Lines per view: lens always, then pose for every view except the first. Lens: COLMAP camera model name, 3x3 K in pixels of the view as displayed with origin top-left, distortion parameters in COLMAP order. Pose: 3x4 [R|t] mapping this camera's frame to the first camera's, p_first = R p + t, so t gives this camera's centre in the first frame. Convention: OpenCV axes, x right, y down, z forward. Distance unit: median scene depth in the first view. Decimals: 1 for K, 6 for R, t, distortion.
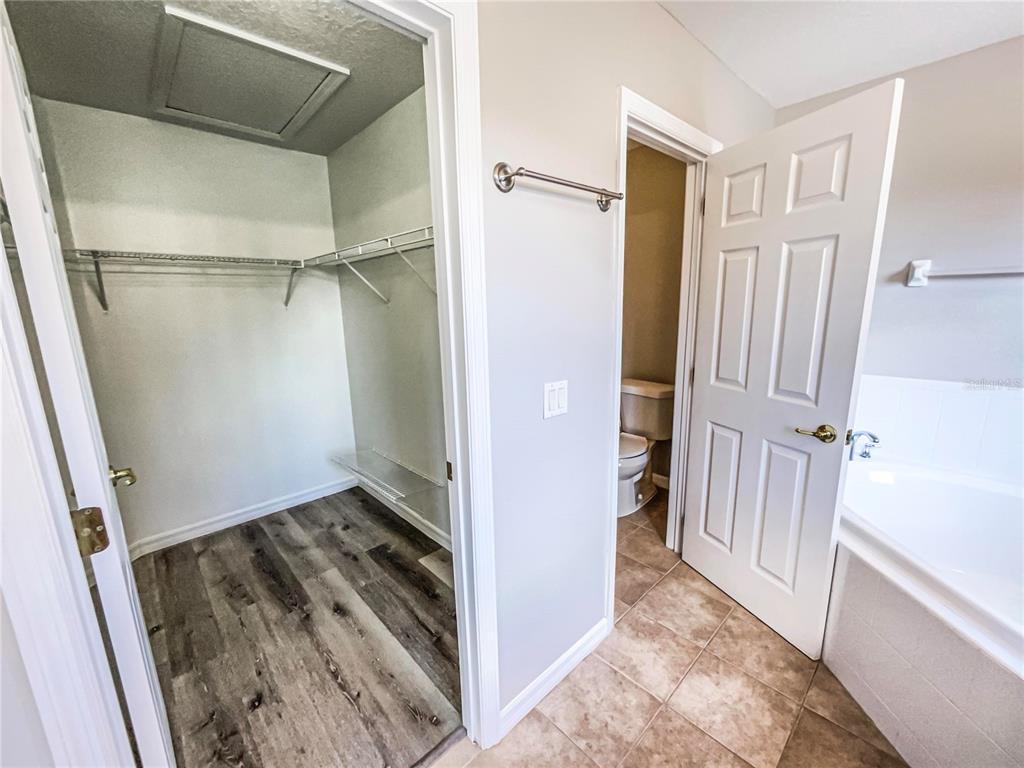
lens RADIAL K [[417.1, 0, 512.0], [0, 417.1, 384.0], [0, 0, 1]] dist [-0.000752, 0.000013]
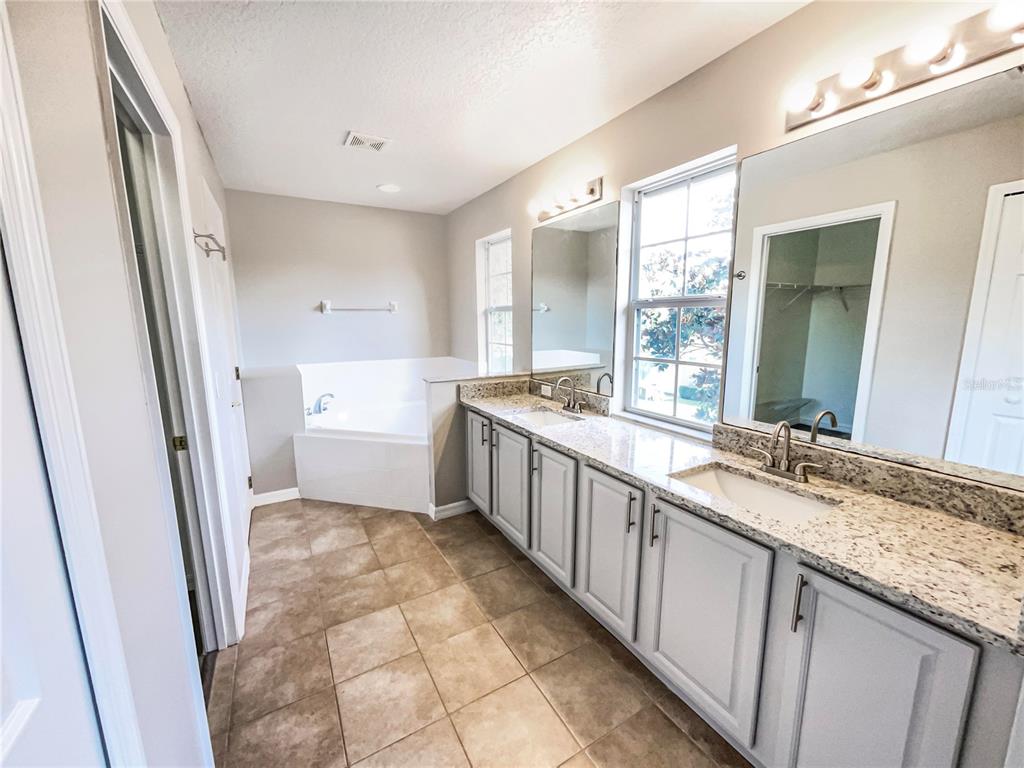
lens RADIAL K [[417.1, 0, 512.0], [0, 417.1, 384.0], [0, 0, 1]] dist [-0.000752, 0.000013]
pose [[0.228841, -0.140496, 0.963272, -0.890523], [0.196742, 0.975785, 0.095582, 0.076609], [-0.953375, 0.167643, 0.250941, -0.284735]]
